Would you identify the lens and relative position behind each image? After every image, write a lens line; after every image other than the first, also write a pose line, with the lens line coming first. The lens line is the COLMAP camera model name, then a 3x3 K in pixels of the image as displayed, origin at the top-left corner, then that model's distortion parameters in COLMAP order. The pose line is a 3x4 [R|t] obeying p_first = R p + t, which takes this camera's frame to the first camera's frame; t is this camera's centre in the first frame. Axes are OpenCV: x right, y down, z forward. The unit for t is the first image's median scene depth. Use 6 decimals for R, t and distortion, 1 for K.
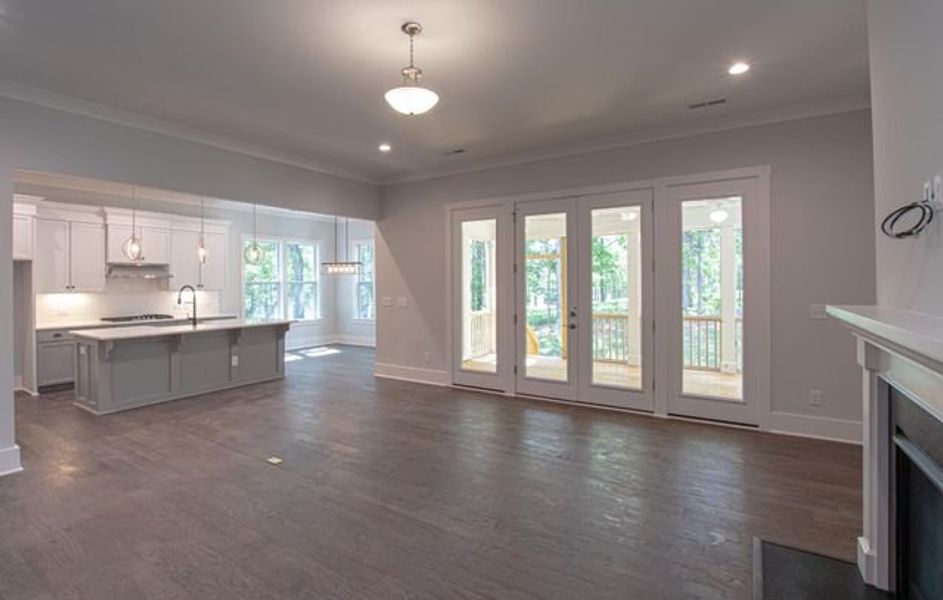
lens RADIAL K [[453.1, 0, 436.4], [0, 453.1, 286.1], [0, 0, 1]] dist [-0.028130, 0.003092]
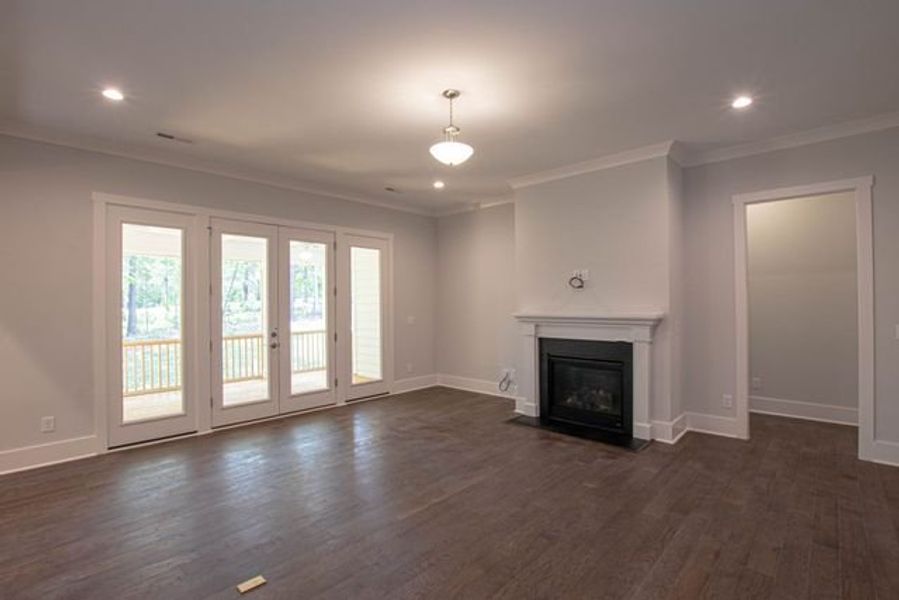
lens RADIAL K [[429.3, 0, 448.6], [0, 429.3, 298.8], [0, 0, 1]] dist [-0.039597, 0.008315]
pose [[0.137545, 0.015853, 0.990369, -0.554015], [0.017039, 0.999686, -0.018369, 0.003550], [-0.990349, 0.019401, 0.137232, 0.389776]]
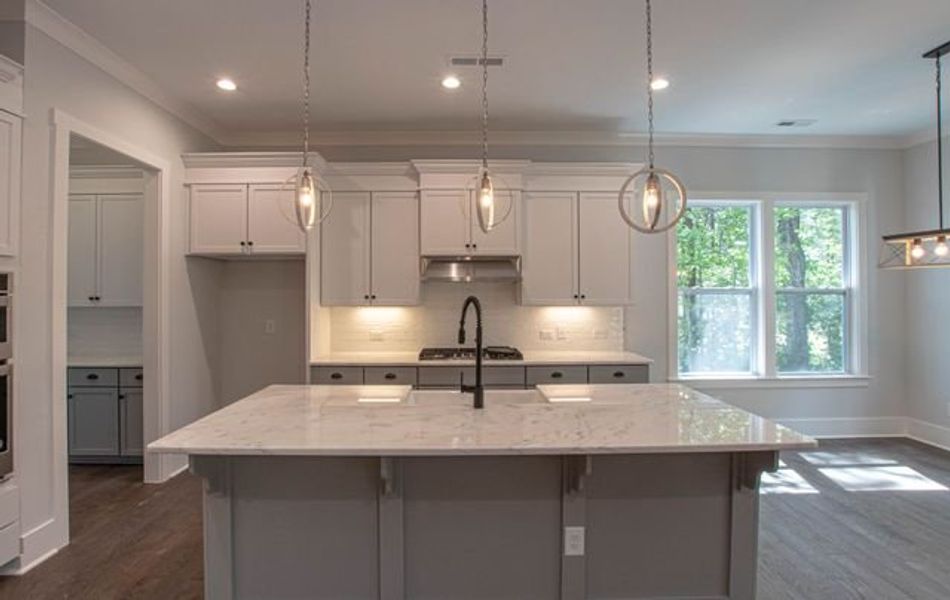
lens RADIAL K [[456.4, 0, 469.3], [0, 456.4, 288.8], [0, 0, 1]] dist [-0.028130, 0.003092]
pose [[0.608117, -0.002638, -0.793843, -0.258243], [-0.007819, 0.999926, -0.009312, -0.004935], [0.793809, 0.011869, 0.608051, 0.794490]]
